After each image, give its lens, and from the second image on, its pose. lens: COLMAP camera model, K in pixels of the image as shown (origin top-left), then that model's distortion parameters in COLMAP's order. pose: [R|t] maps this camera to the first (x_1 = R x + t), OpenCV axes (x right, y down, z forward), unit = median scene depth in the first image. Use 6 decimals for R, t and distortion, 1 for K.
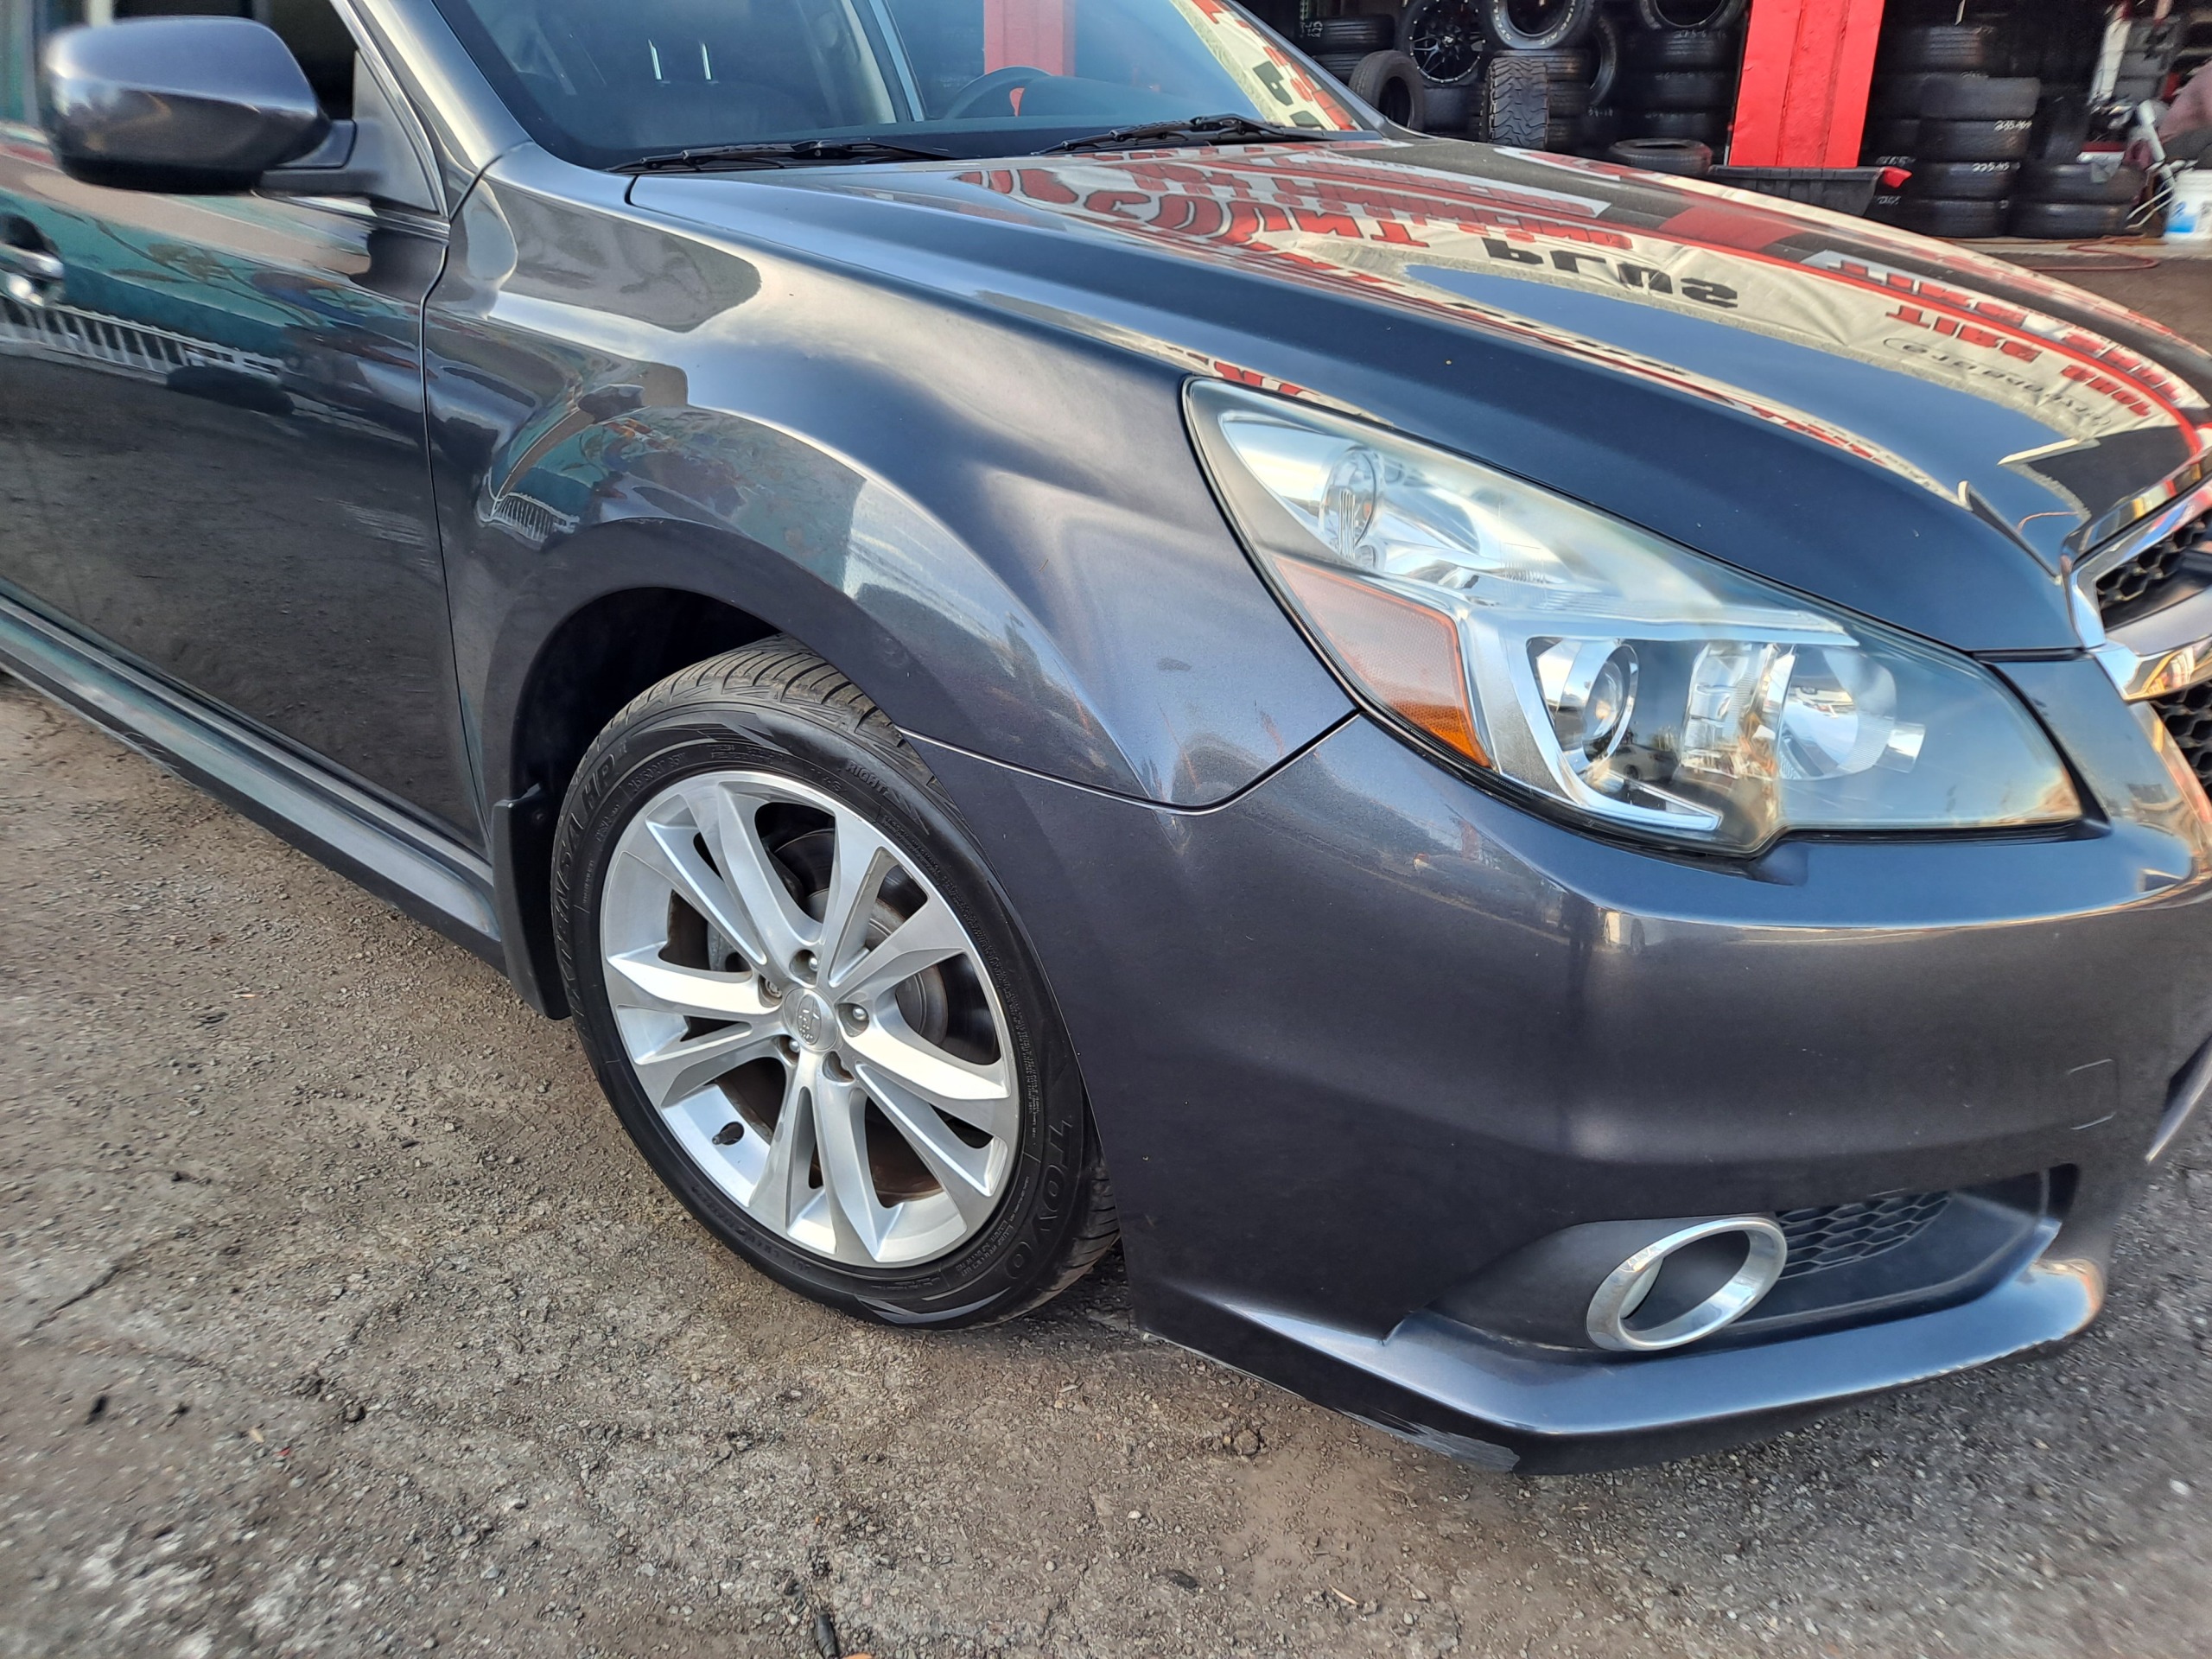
lens RADIAL K [[1644.7, 0, 1101.6], [0, 1644.7, 842.3], [0, 0, 1]] dist [0.036150, -0.020964]
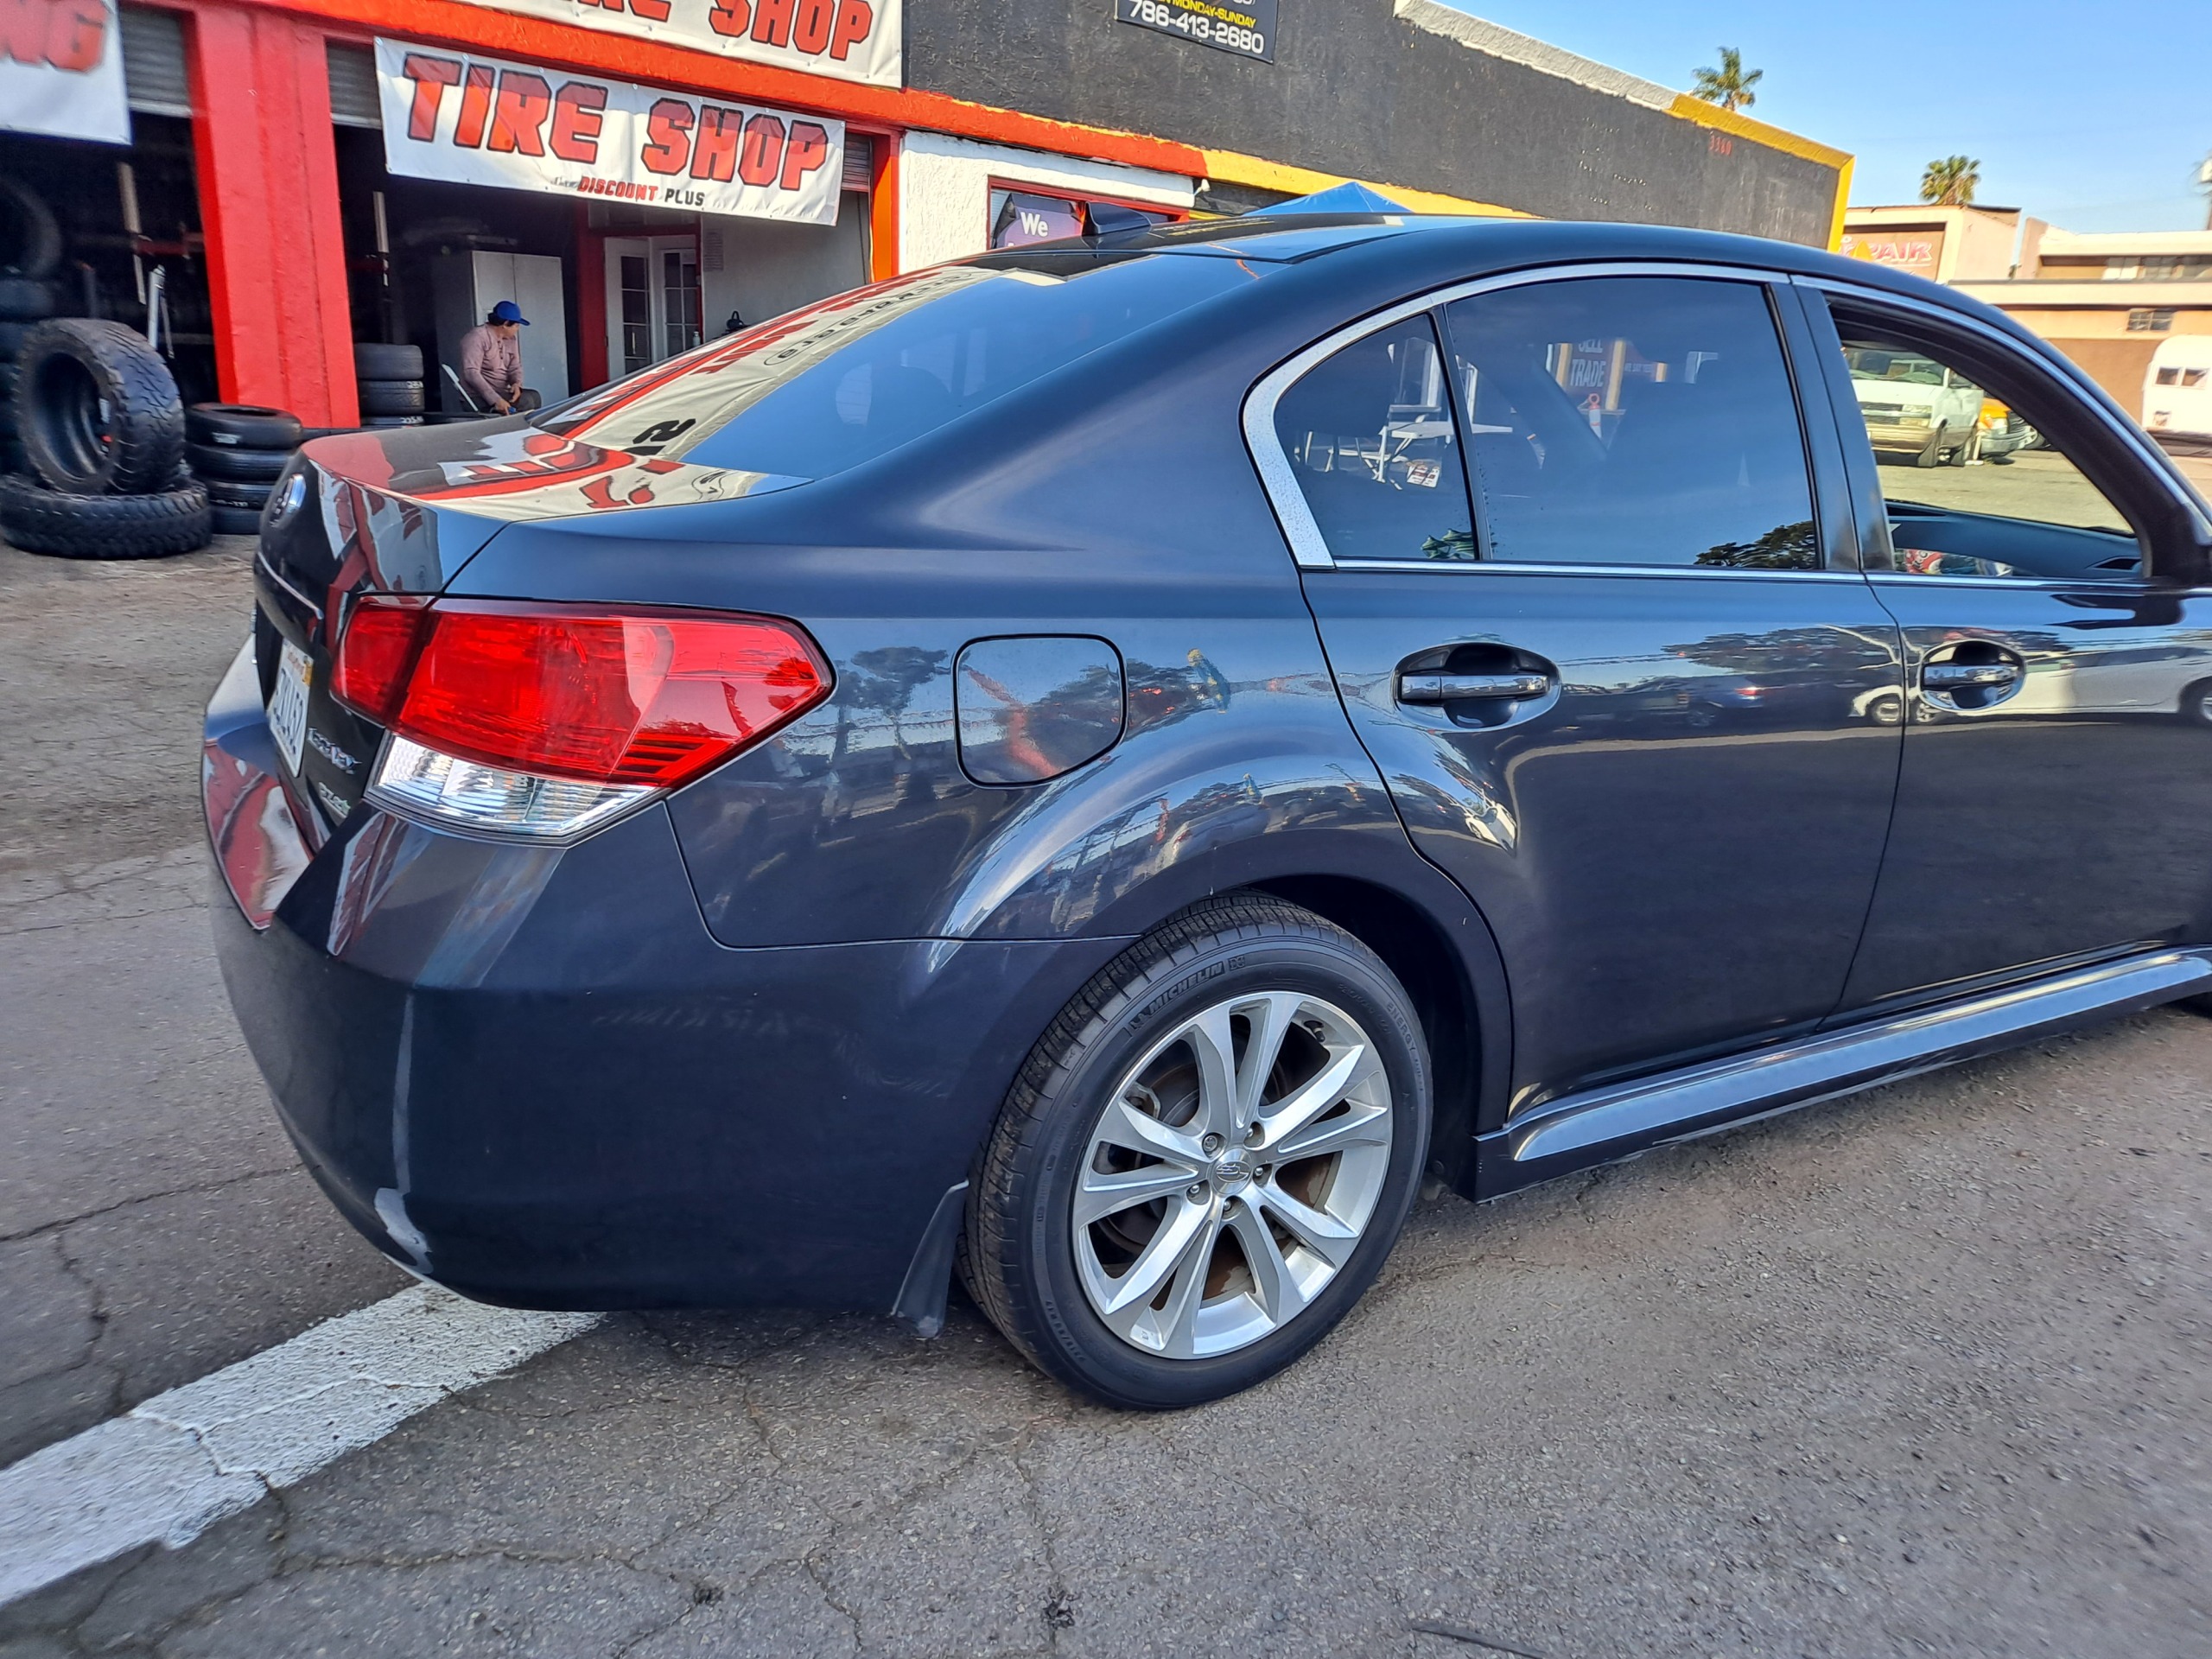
lens RADIAL K [[1644.7, 0, 1106.5], [0, 1644.7, 862.3], [0, 0, 1]] dist [0.036150, -0.020964]
pose [[0.327699, -0.274481, 0.904032, -0.639415], [0.358393, 0.921464, 0.149861, -0.199970], [-0.874167, 0.274889, 0.400335, 0.339952]]
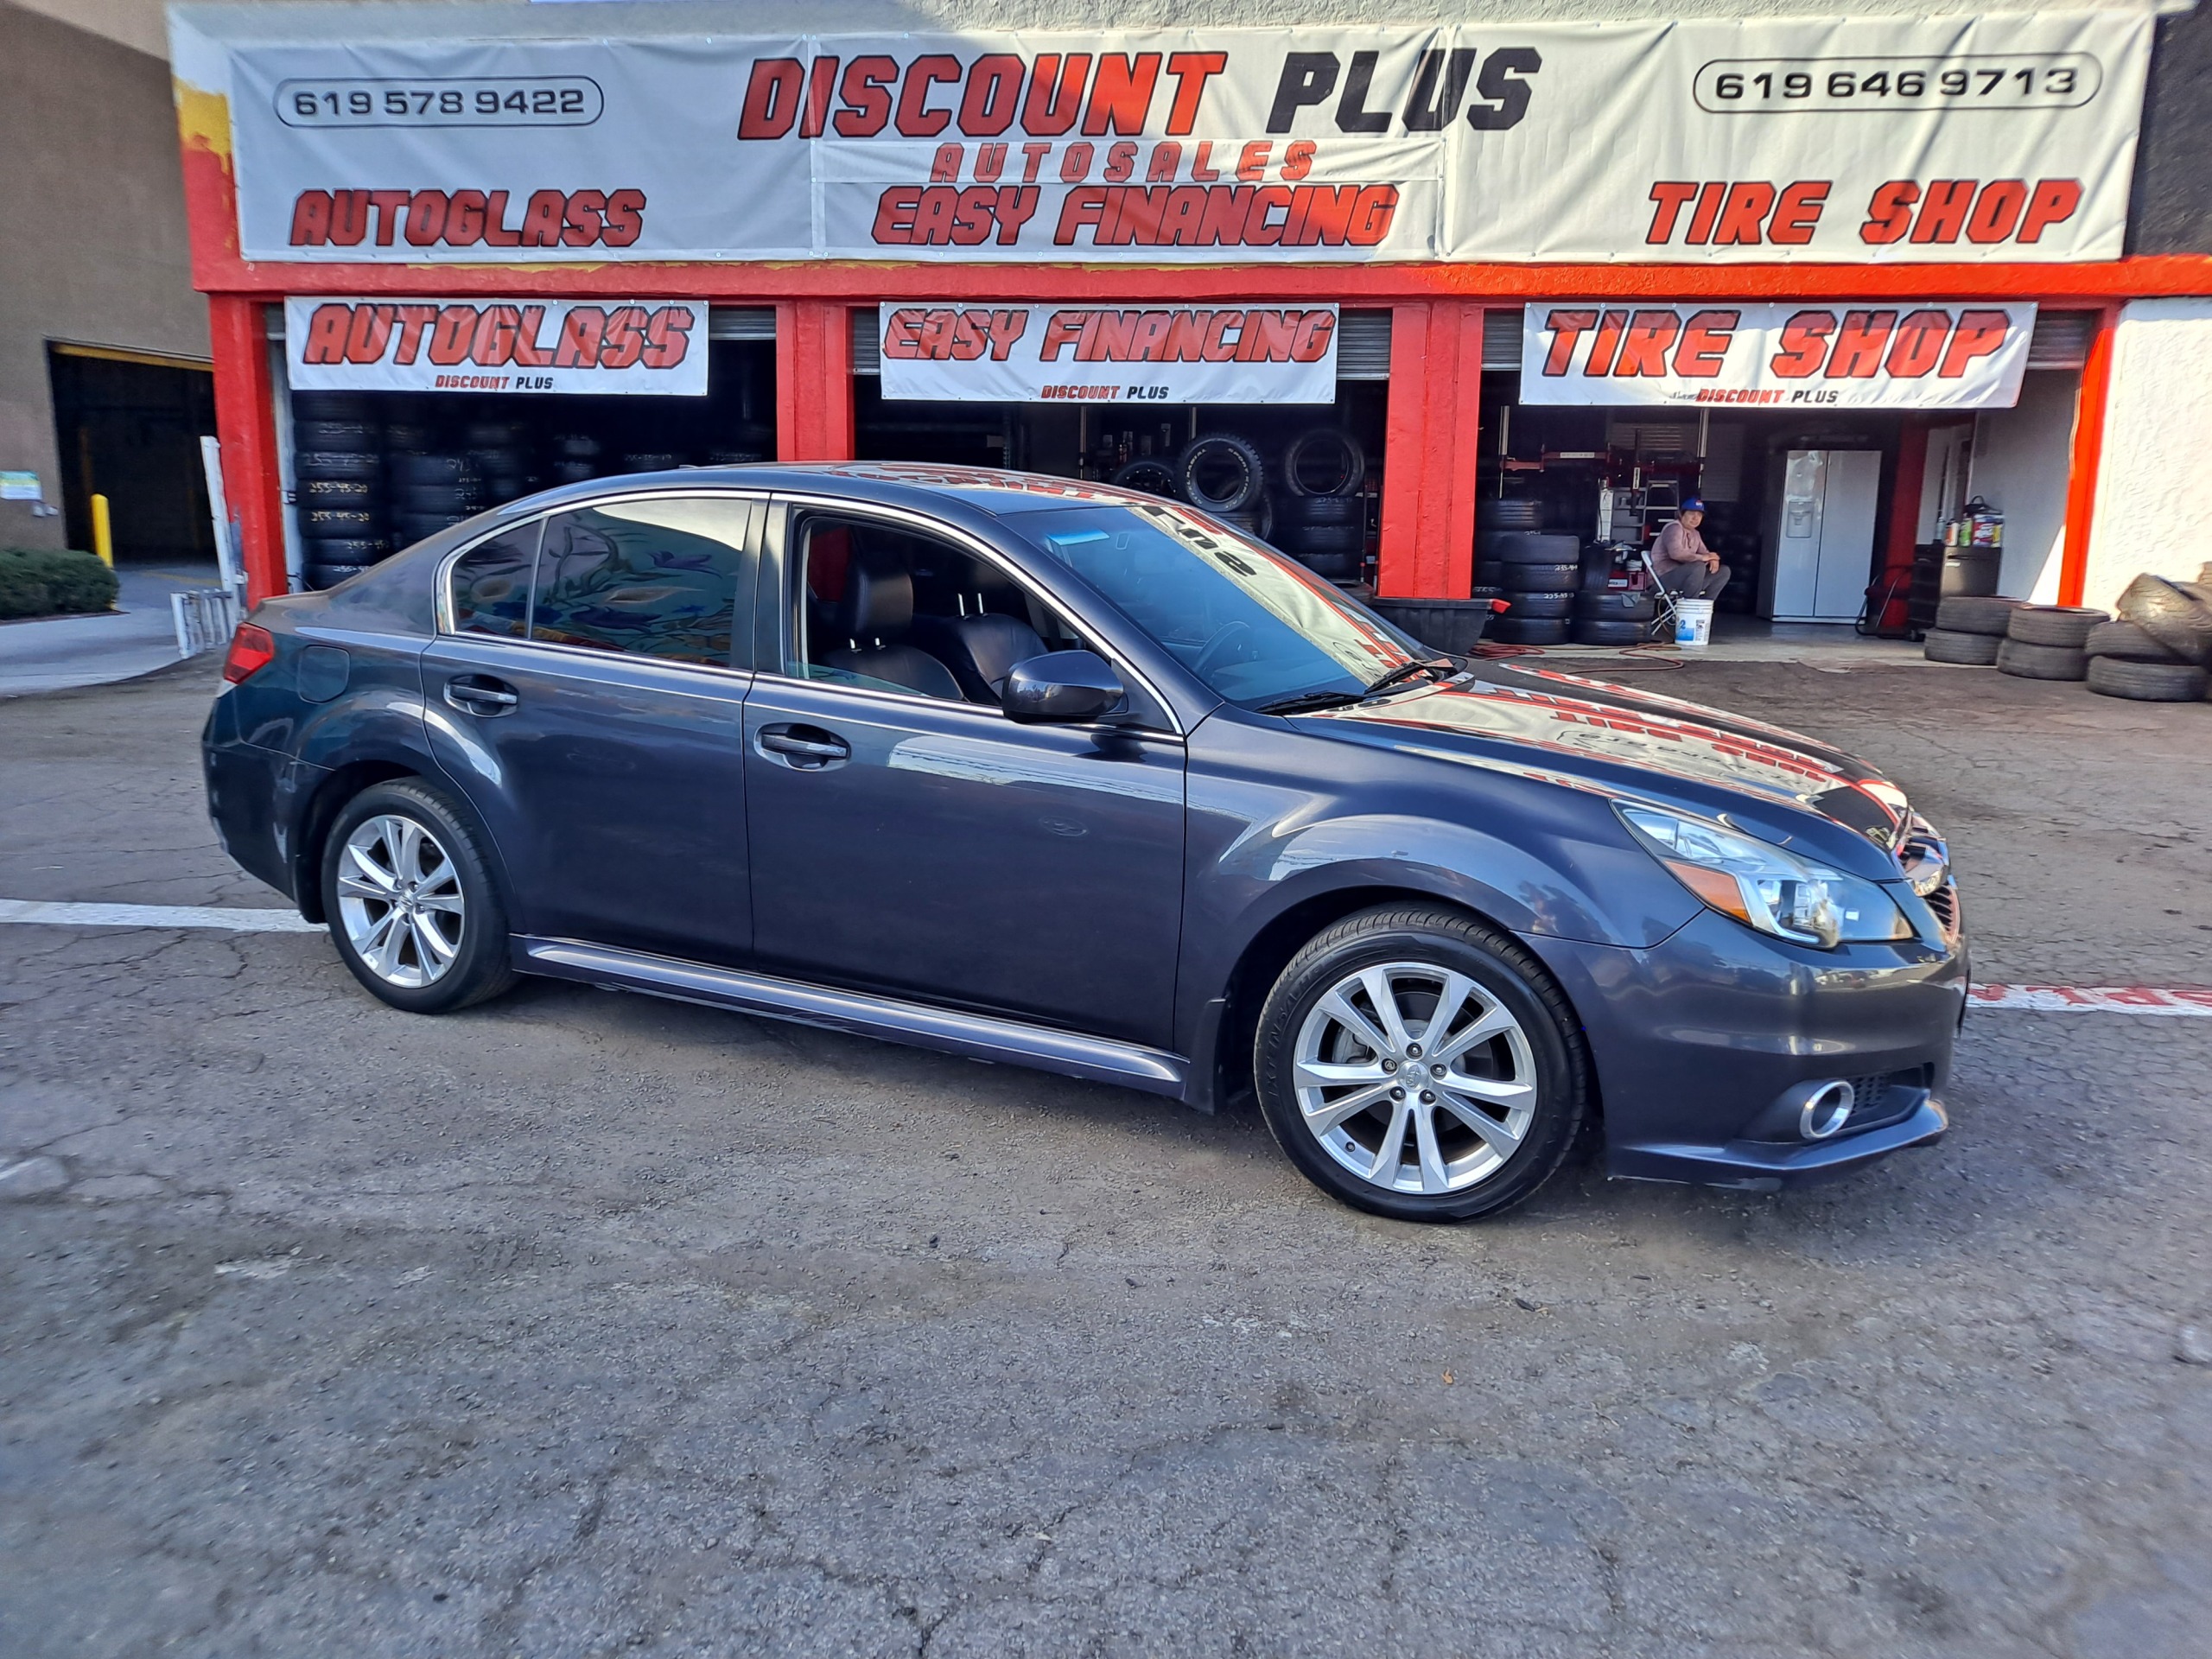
lens RADIAL K [[1644.7, 0, 1088.3], [0, 1644.7, 839.1], [0, 0, 1]] dist [0.036150, -0.020964]
pose [[0.970967, -0.044398, 0.235059, -0.262917], [0.093727, 0.974669, -0.203064, 0.048503], [-0.220089, 0.219200, 0.950533, -0.259616]]
